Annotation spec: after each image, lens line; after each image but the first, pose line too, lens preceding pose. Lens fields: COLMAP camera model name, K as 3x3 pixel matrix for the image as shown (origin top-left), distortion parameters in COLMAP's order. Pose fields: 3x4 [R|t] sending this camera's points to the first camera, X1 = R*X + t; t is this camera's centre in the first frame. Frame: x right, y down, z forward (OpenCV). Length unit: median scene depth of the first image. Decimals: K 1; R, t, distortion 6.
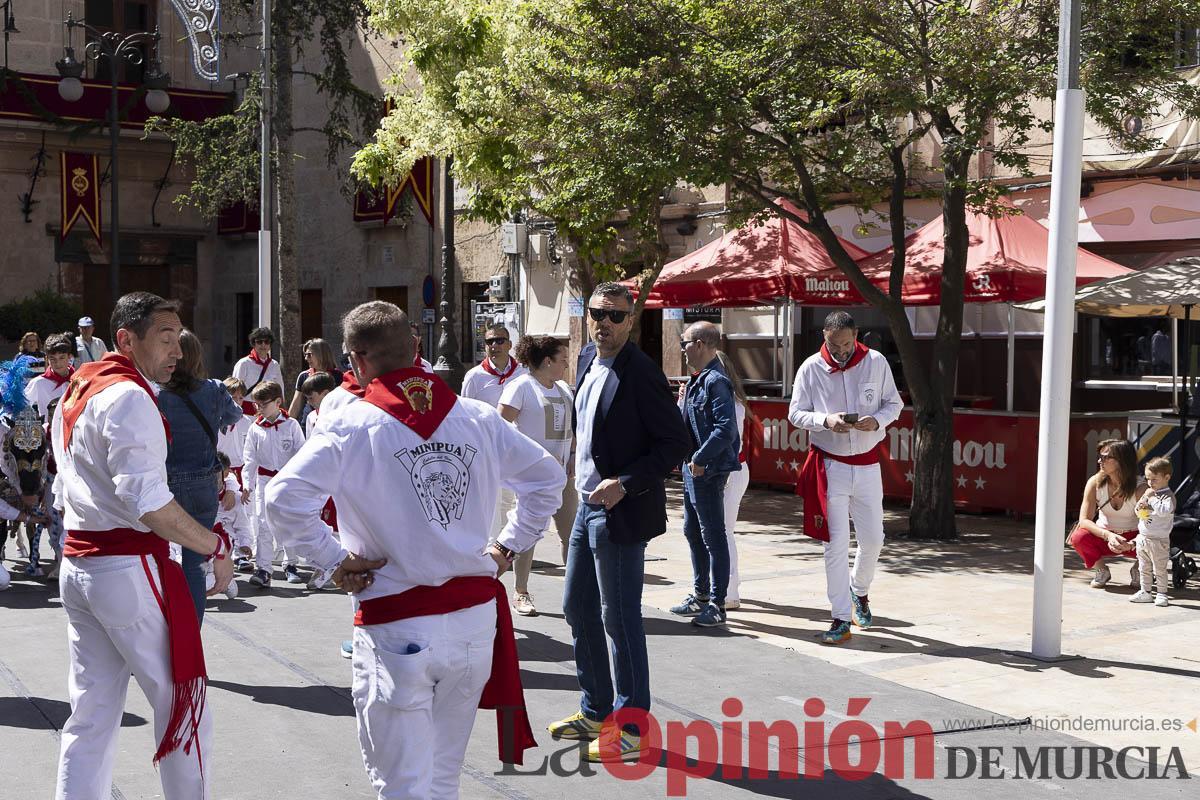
lens RADIAL K [[1733.8, 0, 606.2], [0, 1733.8, 384.4], [0, 0, 1]] dist [0.044582, -0.038753]
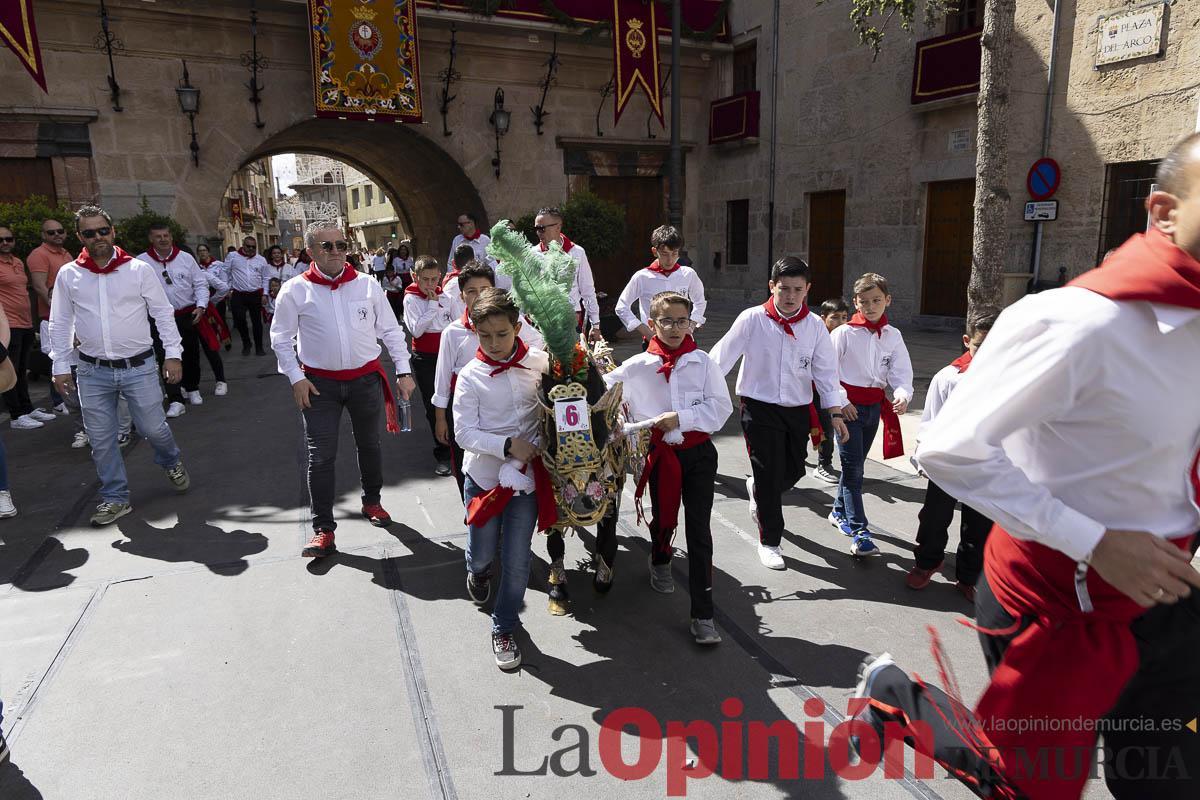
lens RADIAL K [[781.9, 0, 598.3], [0, 781.9, 400.0], [0, 0, 1]] dist [-0.000697, 0.002675]
pose [[0.982521, 0.014922, -0.185551, -0.248578], [0.016635, 0.985755, 0.167363, -0.017844], [0.185405, -0.167524, 0.968277, 0.630120]]
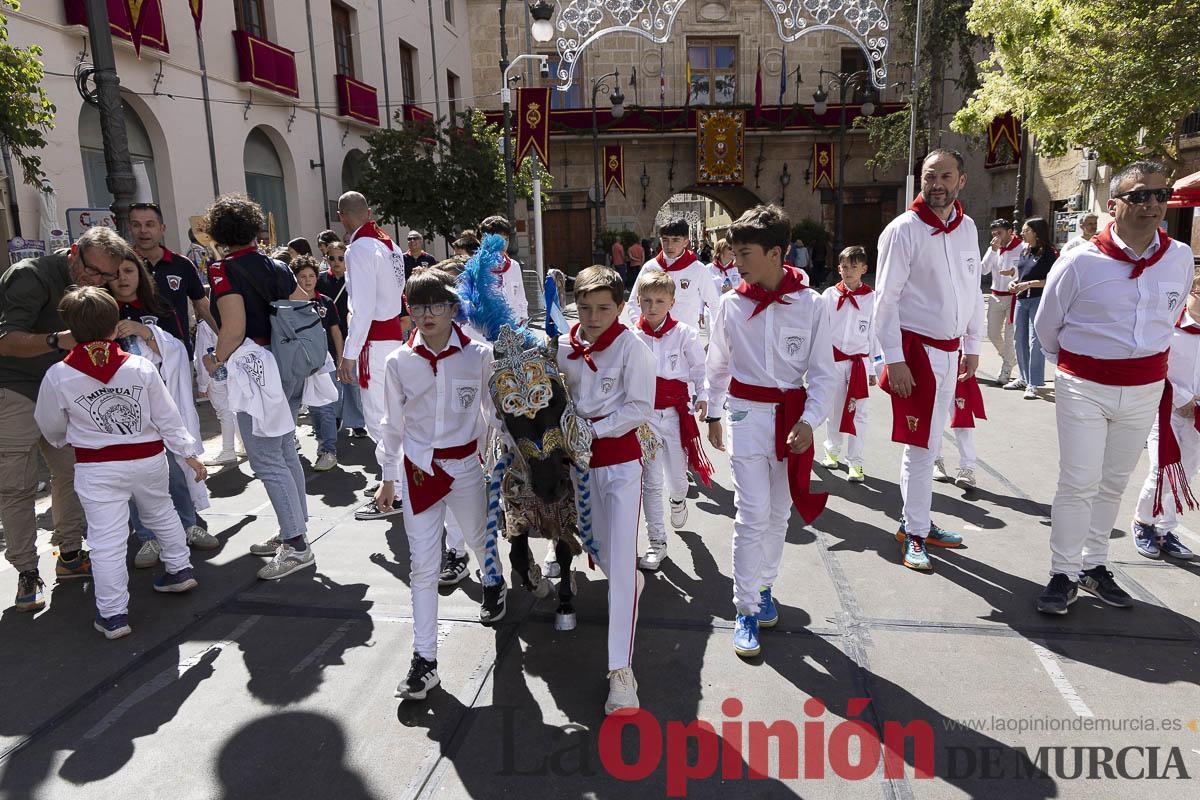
lens RADIAL K [[822.7, 0, 598.2], [0, 822.7, 405.0], [0, 0, 1]] dist [0.018378, -0.003130]
pose [[0.816974, 0.081198, -0.570930, 0.032324], [0.012354, 0.987346, 0.158099, 0.003495], [0.576543, -0.136216, 0.805633, 0.094251]]
